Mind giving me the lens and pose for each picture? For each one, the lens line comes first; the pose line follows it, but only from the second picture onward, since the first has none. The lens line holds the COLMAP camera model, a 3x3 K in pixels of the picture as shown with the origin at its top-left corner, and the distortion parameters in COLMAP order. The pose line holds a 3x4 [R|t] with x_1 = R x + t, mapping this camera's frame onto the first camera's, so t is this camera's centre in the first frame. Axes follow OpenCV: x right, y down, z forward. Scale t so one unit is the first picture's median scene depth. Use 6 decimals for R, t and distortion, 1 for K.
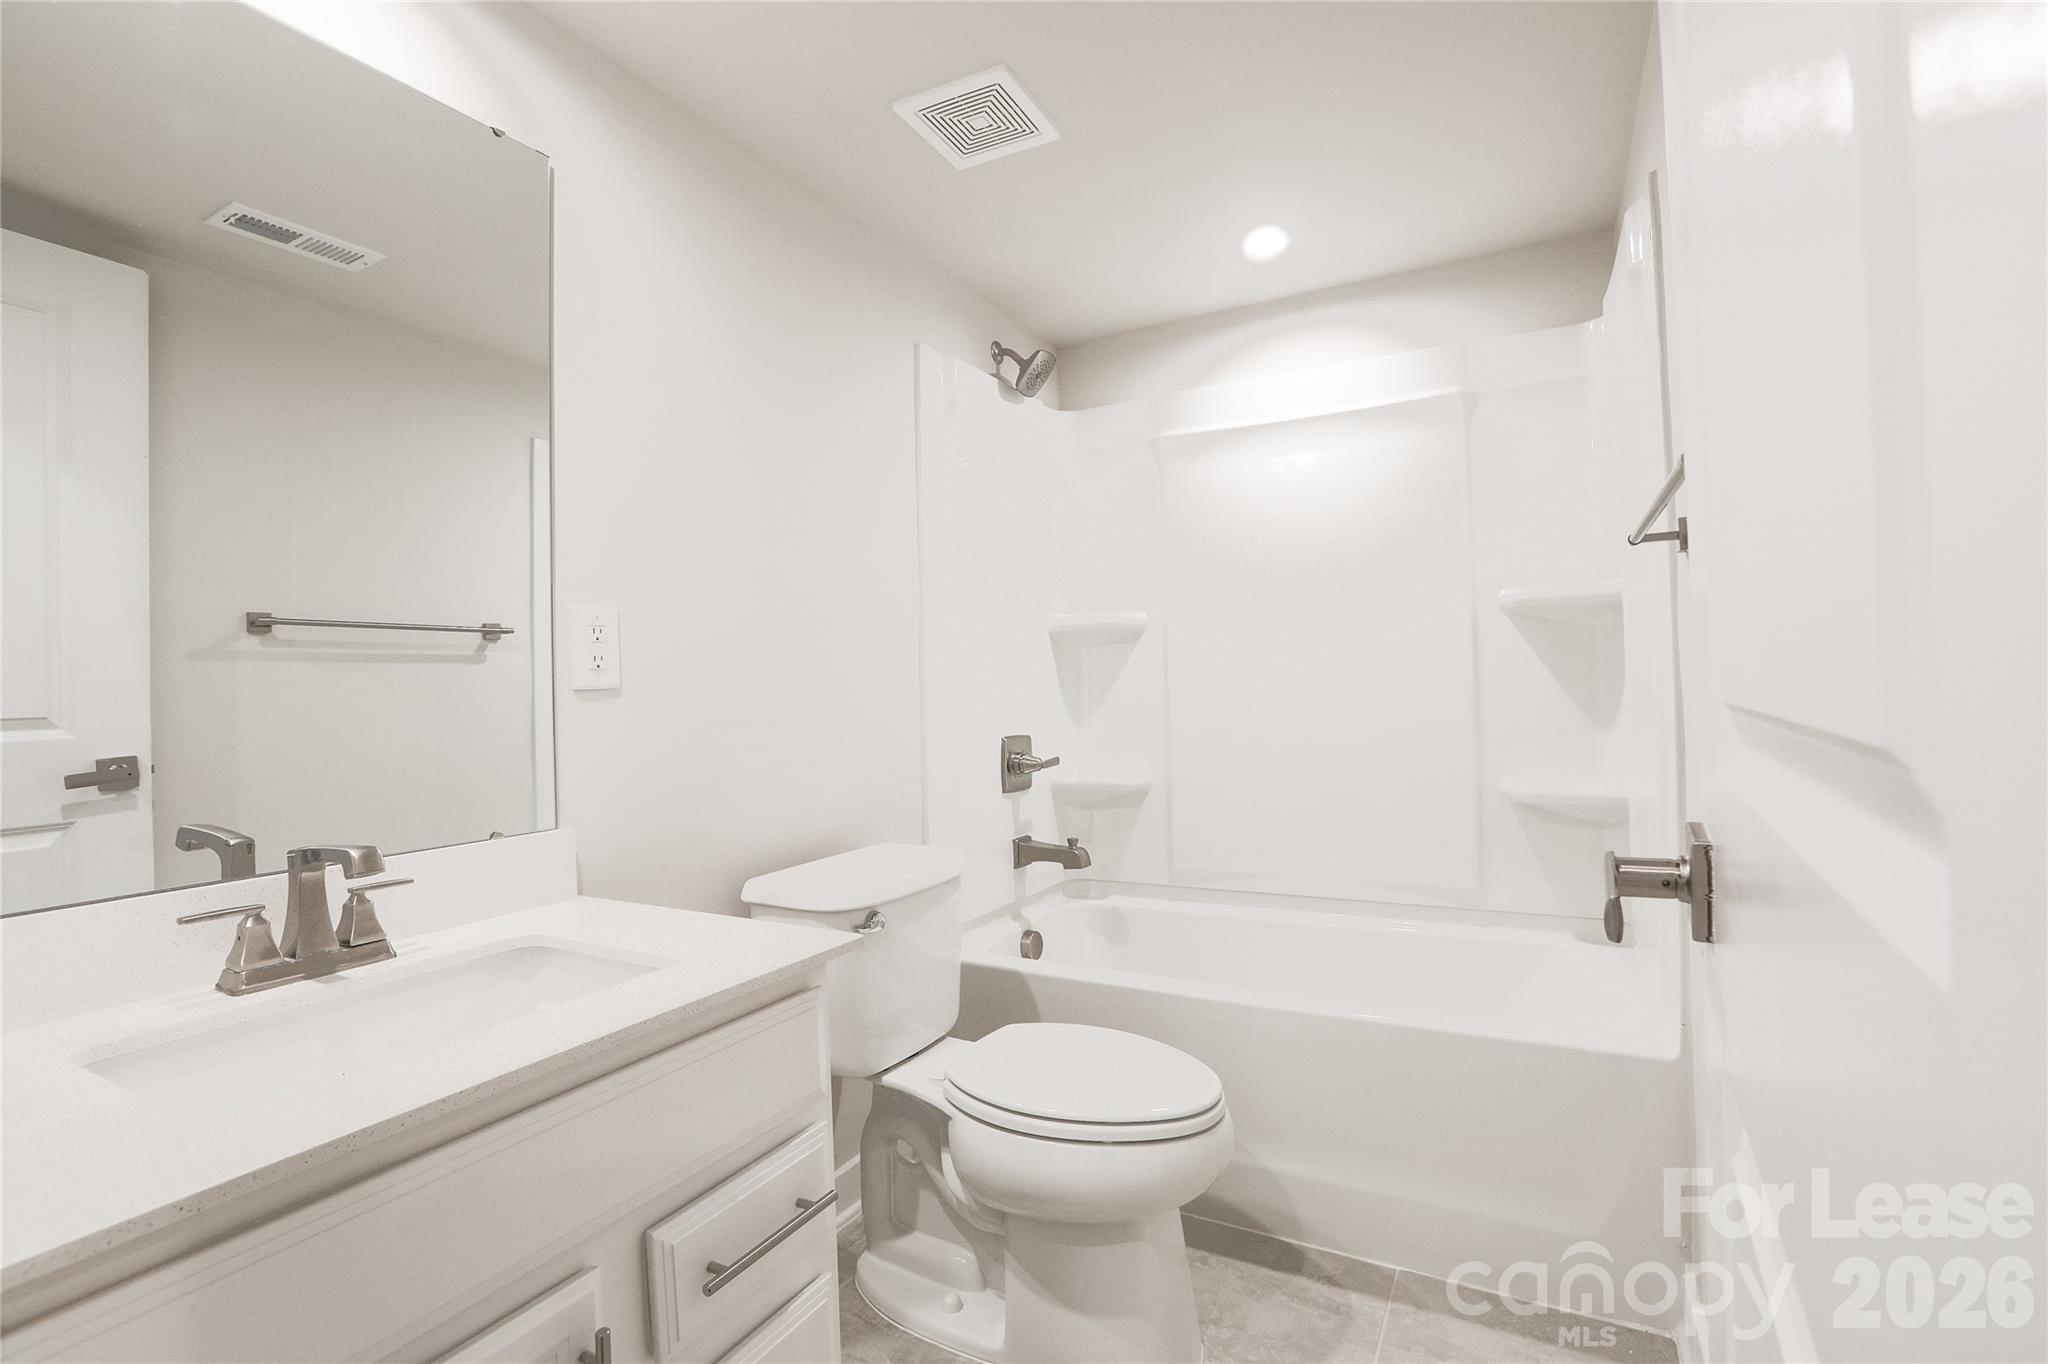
lens RADIAL K [[957.2, 0, 1026.3], [0, 957.2, 686.8], [0, 0, 1]] dist [-0.027360, 0.003327]
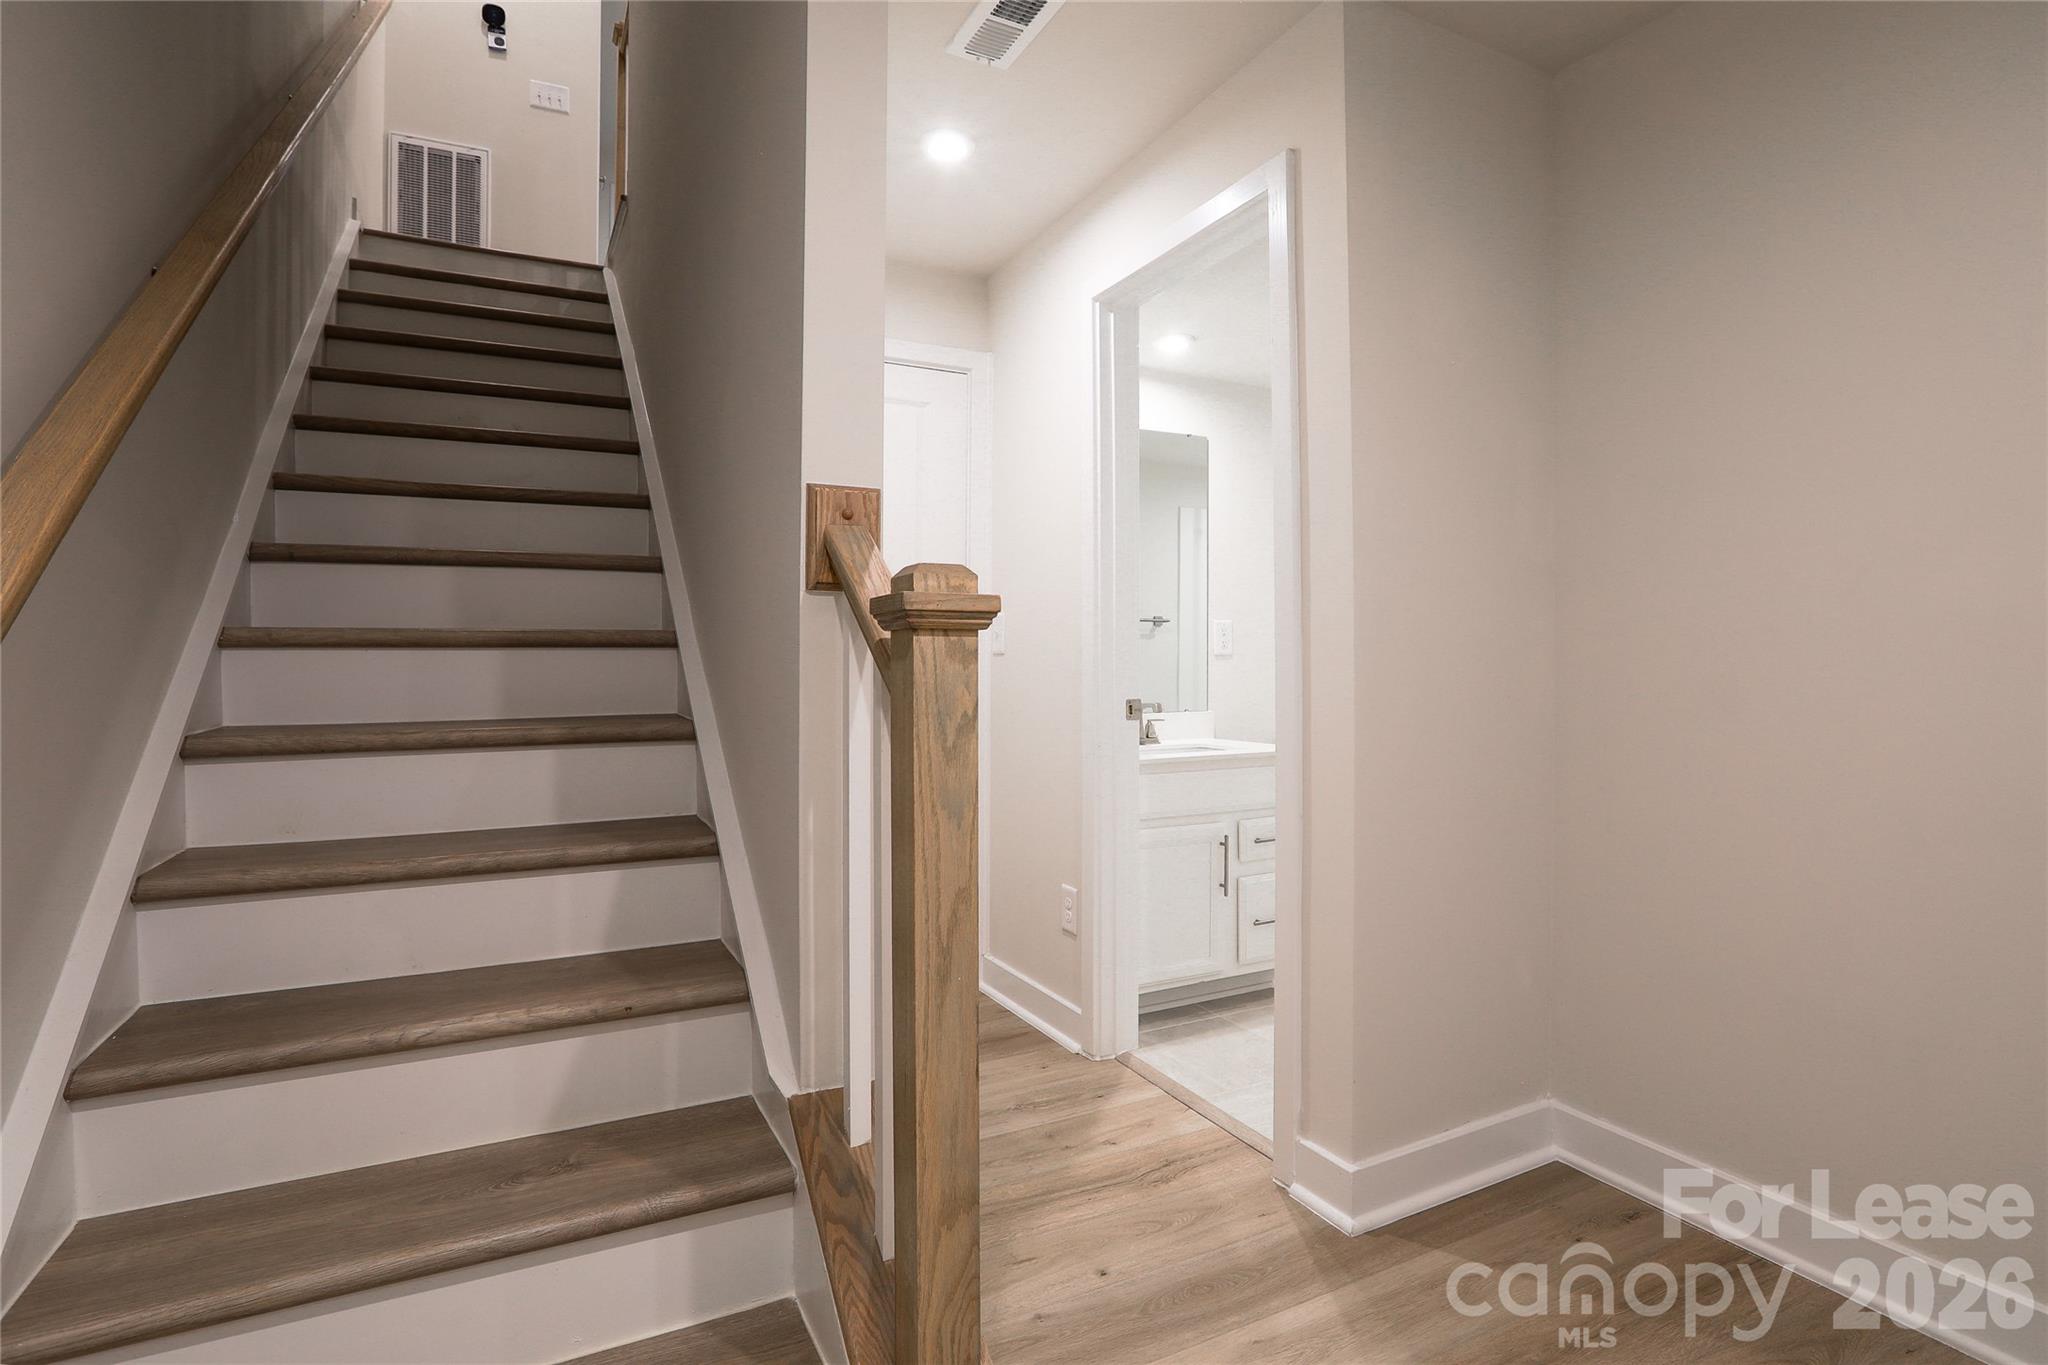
lens RADIAL K [[957.2, 0, 1017.4], [0, 957.2, 674.8], [0, 0, 1]] dist [-0.027360, 0.003327]
pose [[0.824347, 0.024068, -0.565573, 0.554826], [-0.008773, 0.999519, 0.029748, -0.015469], [0.566017, -0.019561, 0.824161, -1.446000]]
